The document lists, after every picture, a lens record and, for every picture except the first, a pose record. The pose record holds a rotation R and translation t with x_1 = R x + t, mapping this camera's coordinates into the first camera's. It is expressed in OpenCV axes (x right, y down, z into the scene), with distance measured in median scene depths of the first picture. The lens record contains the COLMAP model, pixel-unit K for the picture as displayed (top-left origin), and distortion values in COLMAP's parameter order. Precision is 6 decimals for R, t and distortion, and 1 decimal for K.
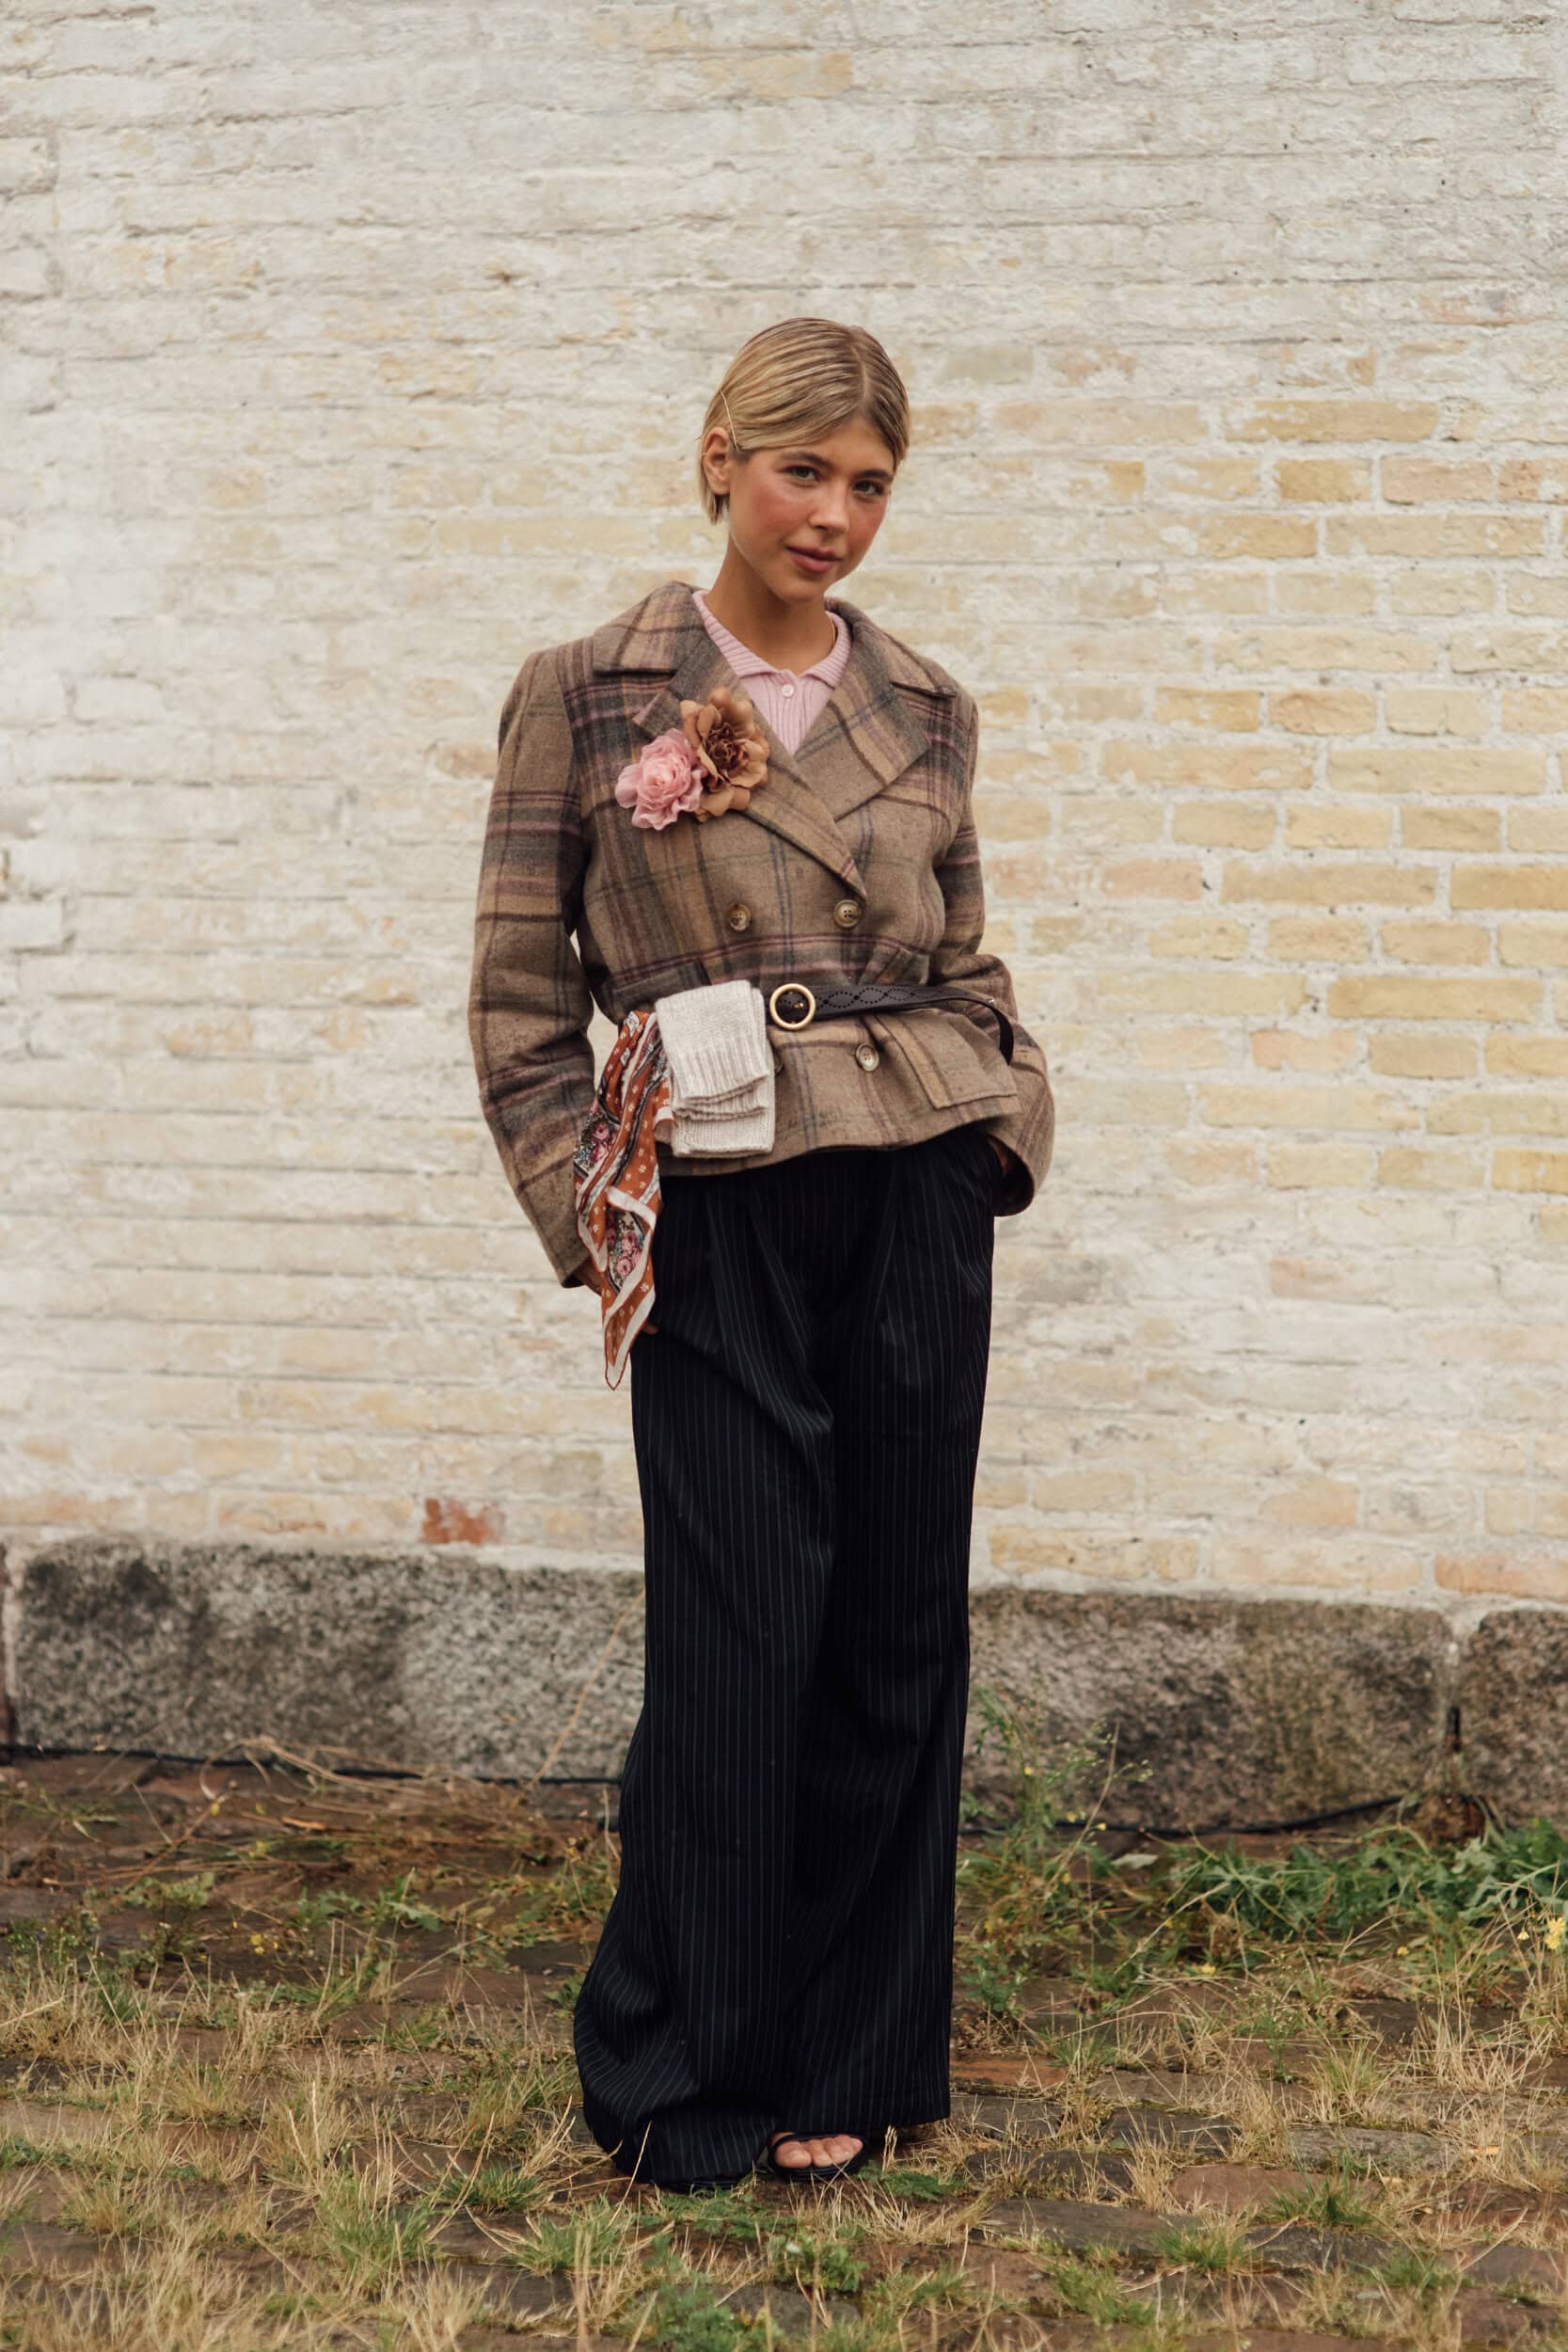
lens RADIAL K [[5577.8, 0, 781.5], [0, 5577.8, 1251.6], [0, 0, 1]] dist [-0.028689, -0.091184]
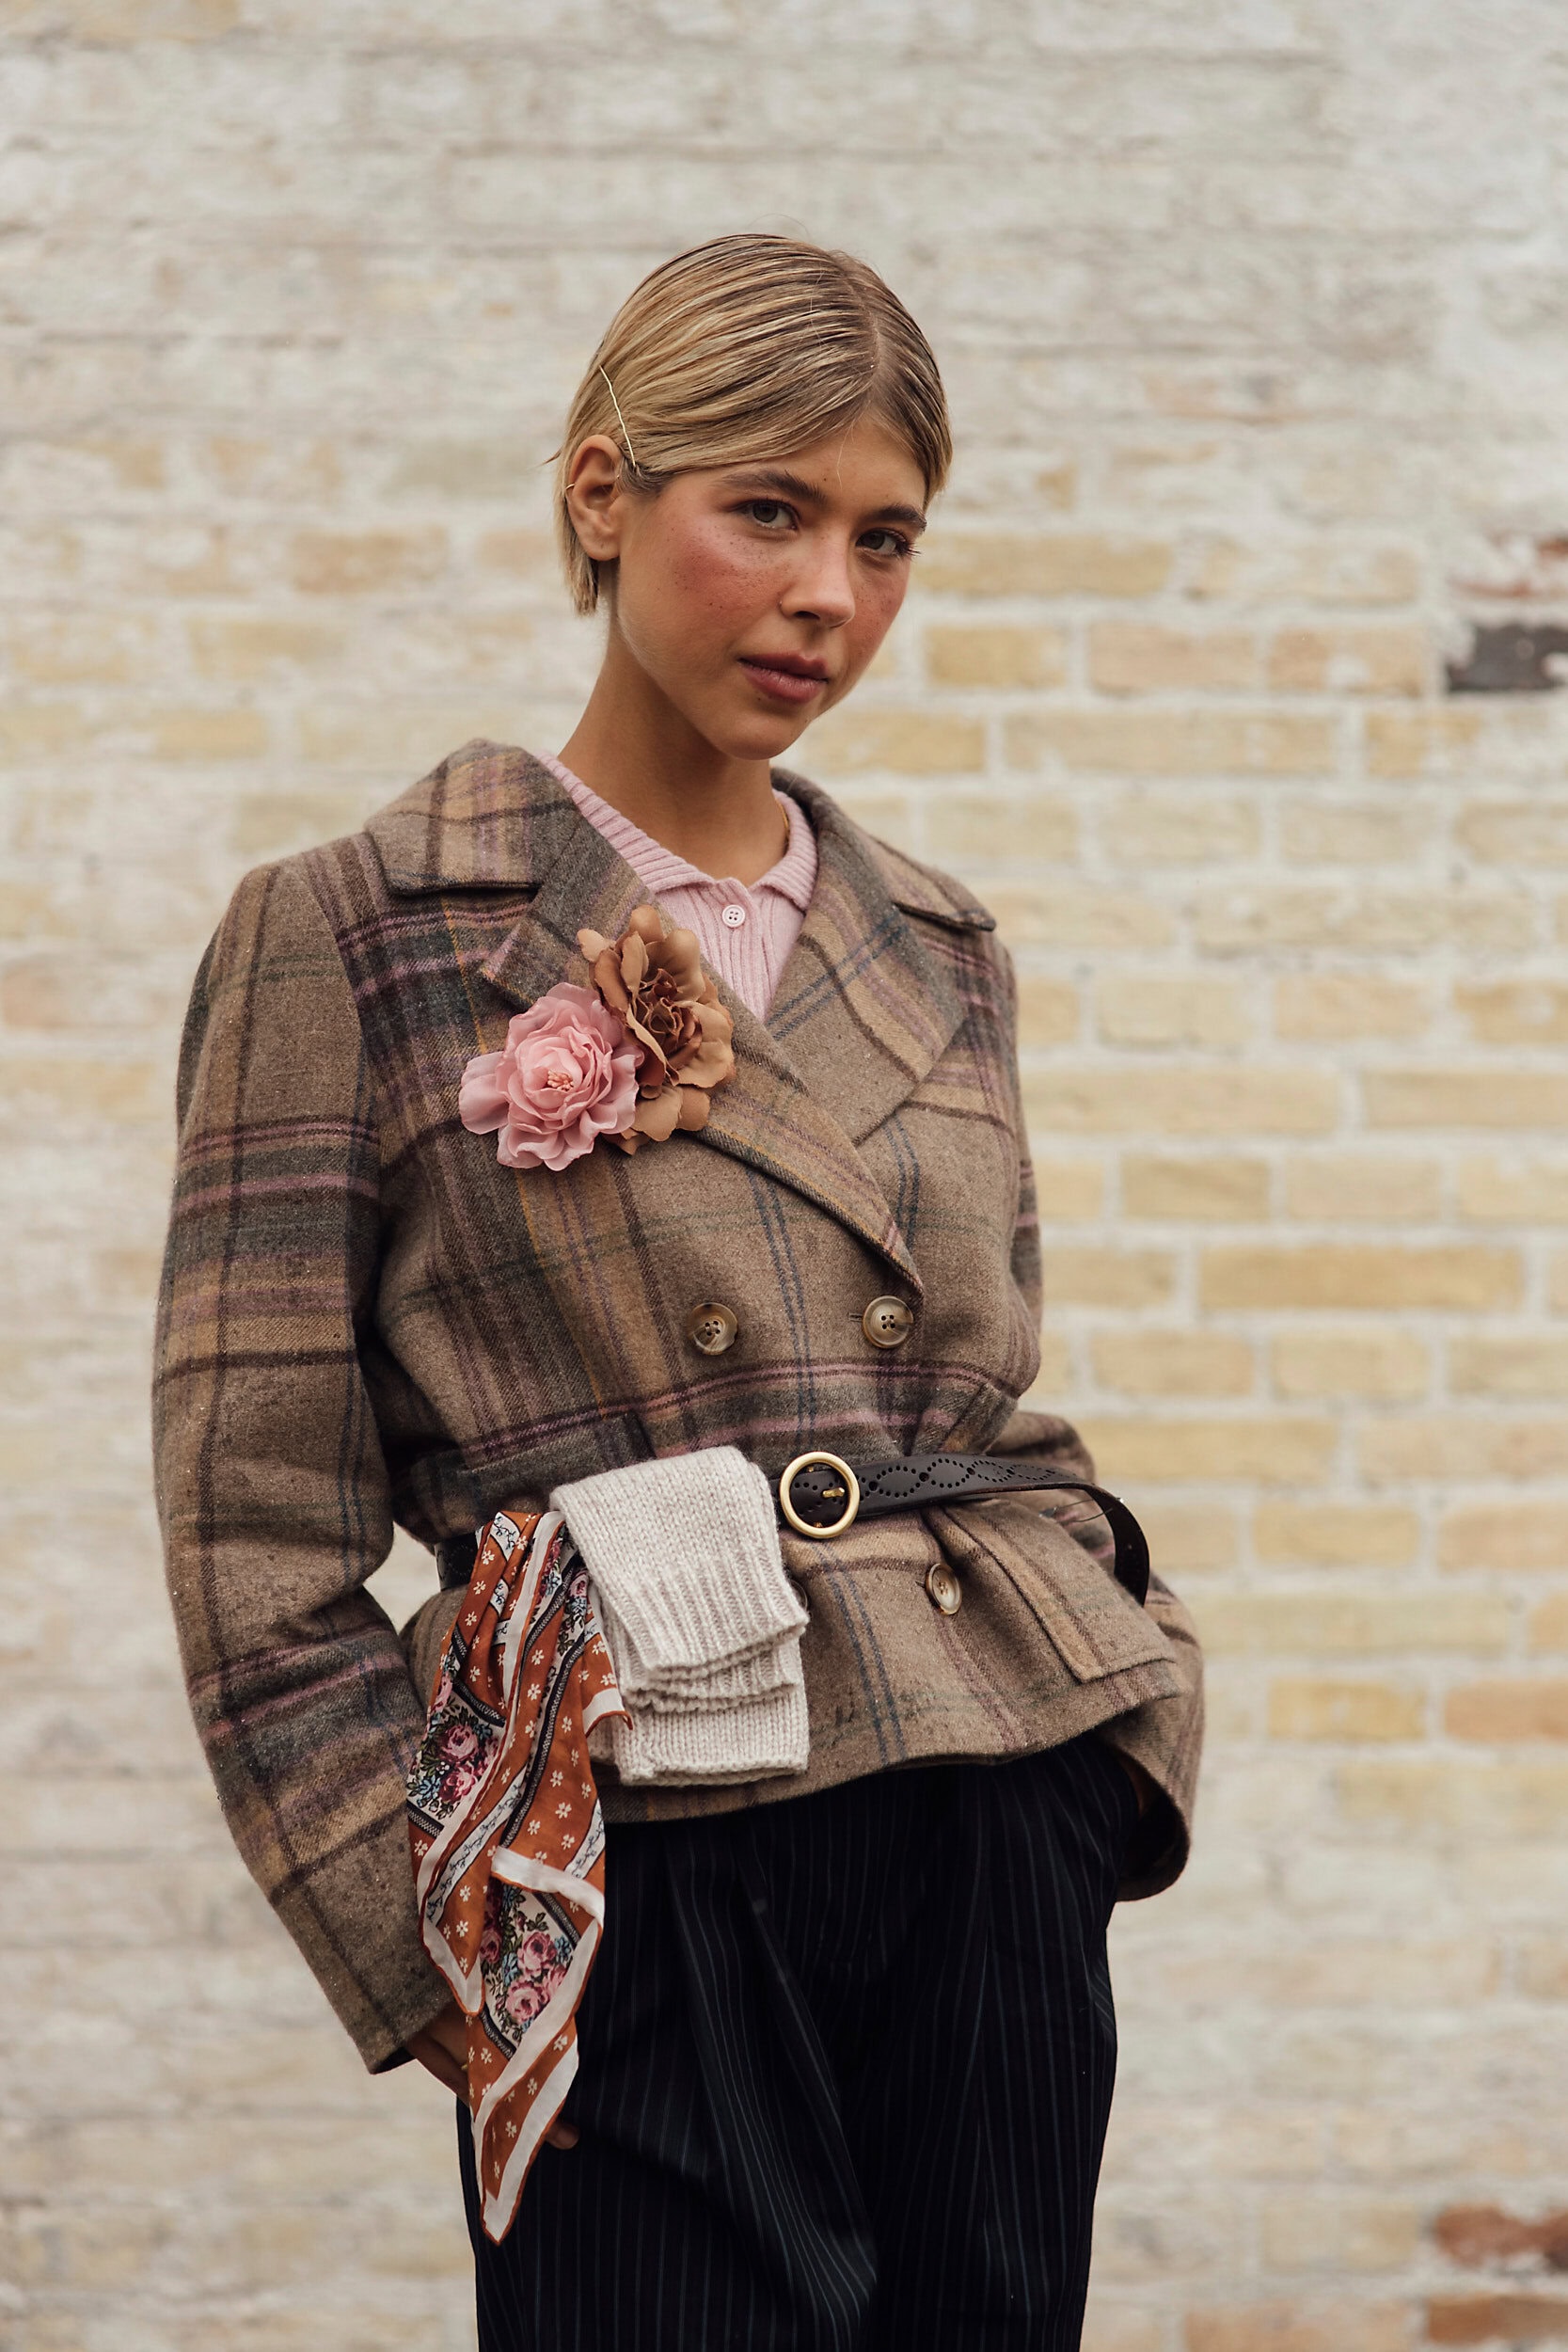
lens RADIAL K [[5577.8, 0, 781.5], [0, 5577.8, 1251.6], [0, 0, 1]] dist [-0.028689, -0.091184]
pose [[0.940639, -0.010447, 0.339247, -0.154316], [0.038977, 0.996238, -0.077395, -0.020987], [-0.337163, 0.086023, 0.937508, 0.424910]]
